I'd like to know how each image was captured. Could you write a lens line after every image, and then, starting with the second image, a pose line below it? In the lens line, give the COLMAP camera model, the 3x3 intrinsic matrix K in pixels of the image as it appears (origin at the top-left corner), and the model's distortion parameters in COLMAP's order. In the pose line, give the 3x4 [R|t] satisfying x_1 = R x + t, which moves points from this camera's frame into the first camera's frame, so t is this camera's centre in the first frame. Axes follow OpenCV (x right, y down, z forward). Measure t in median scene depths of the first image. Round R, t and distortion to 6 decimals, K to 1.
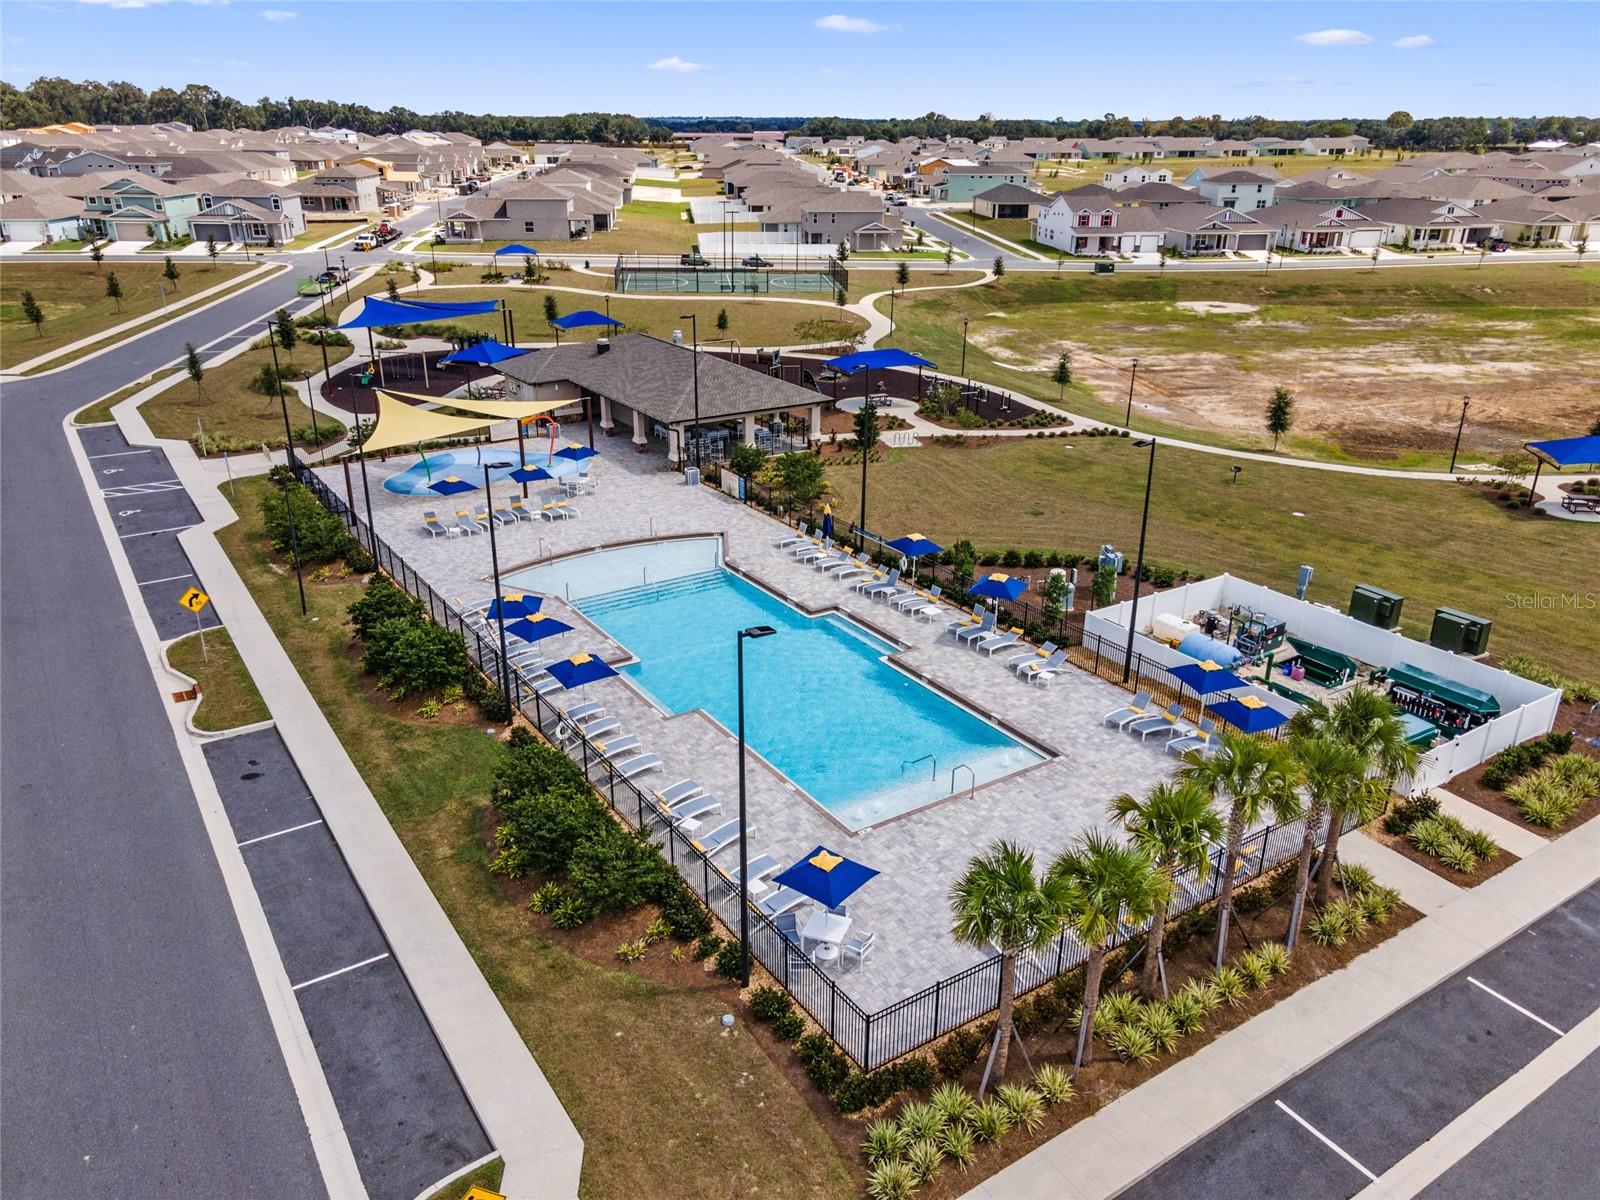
lens RADIAL K [[1170.2, 0, 796.5], [0, 1170.2, 606.1], [0, 0, 1]] dist [0.004676, 0.068756]
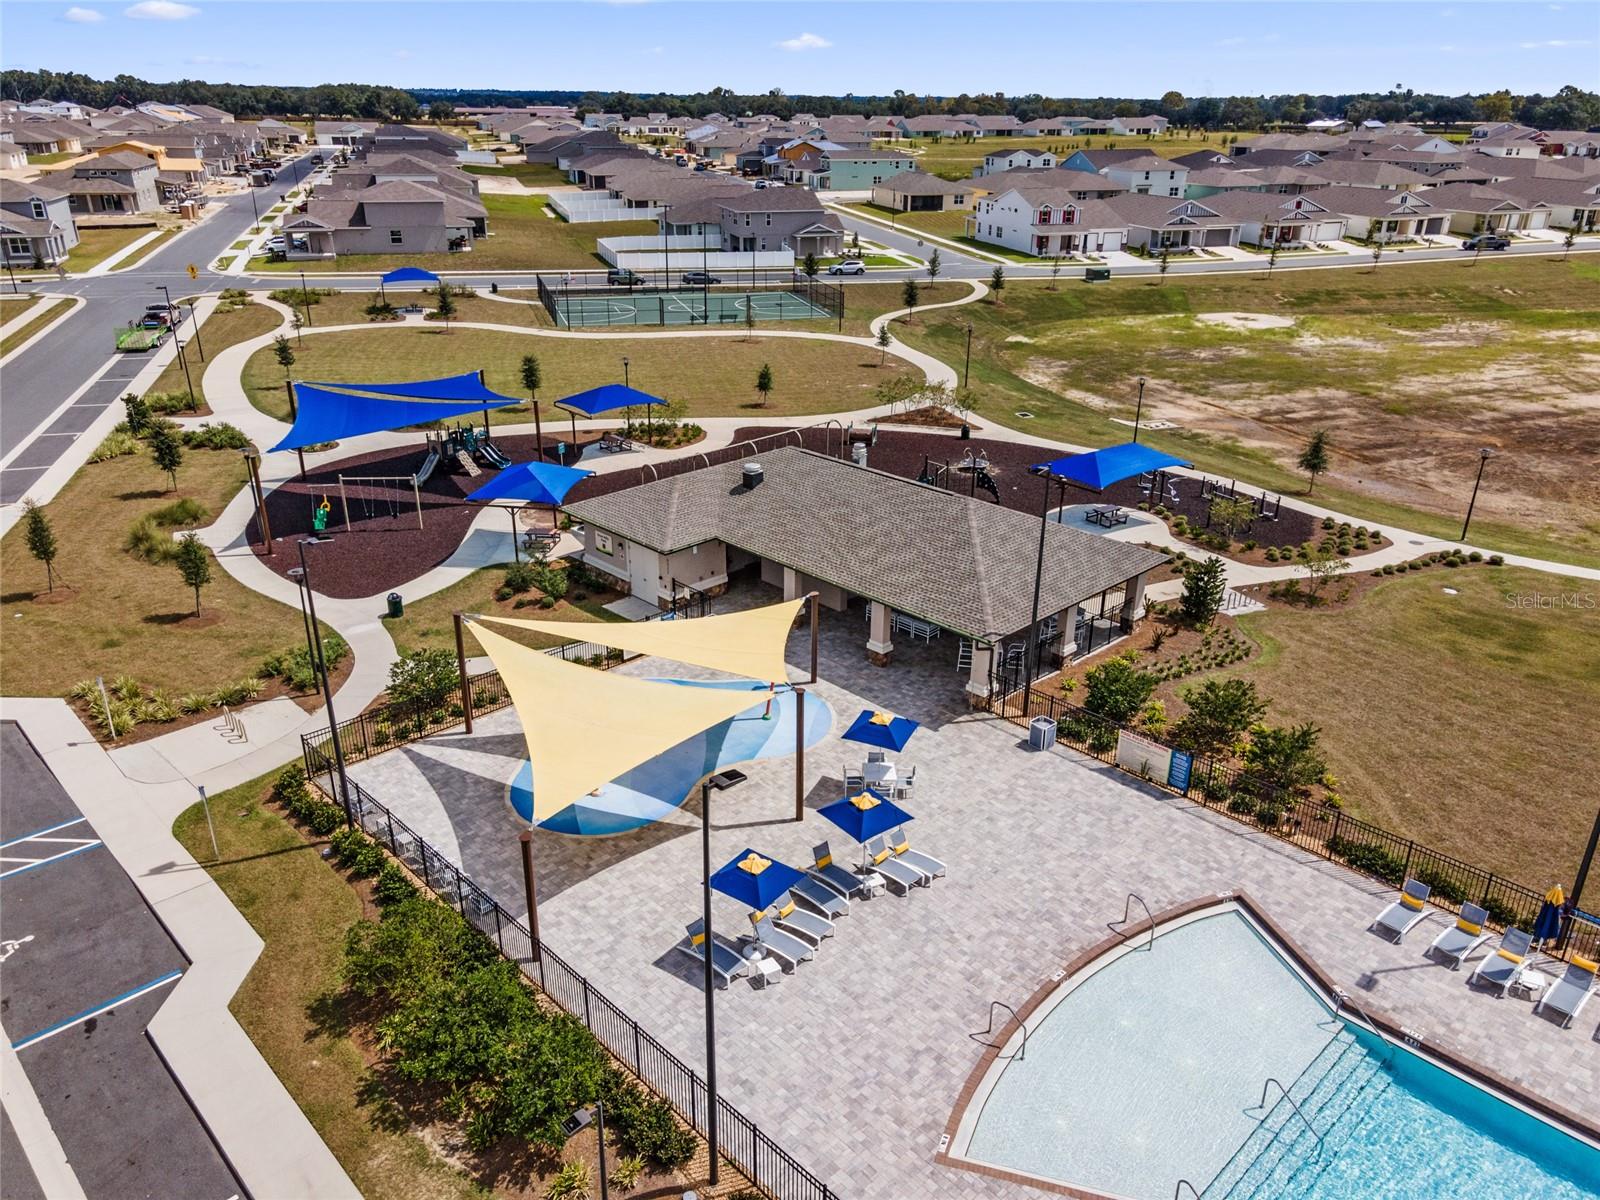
lens RADIAL K [[1170.2, 0, 796.5], [0, 1170.2, 606.1], [0, 0, 1]] dist [0.004676, 0.068756]
pose [[0.982575, -0.072688, 0.171065, -0.255557], [0.069529, 0.997282, 0.024391, -0.164911], [-0.172373, -0.012072, 0.984958, 0.369564]]
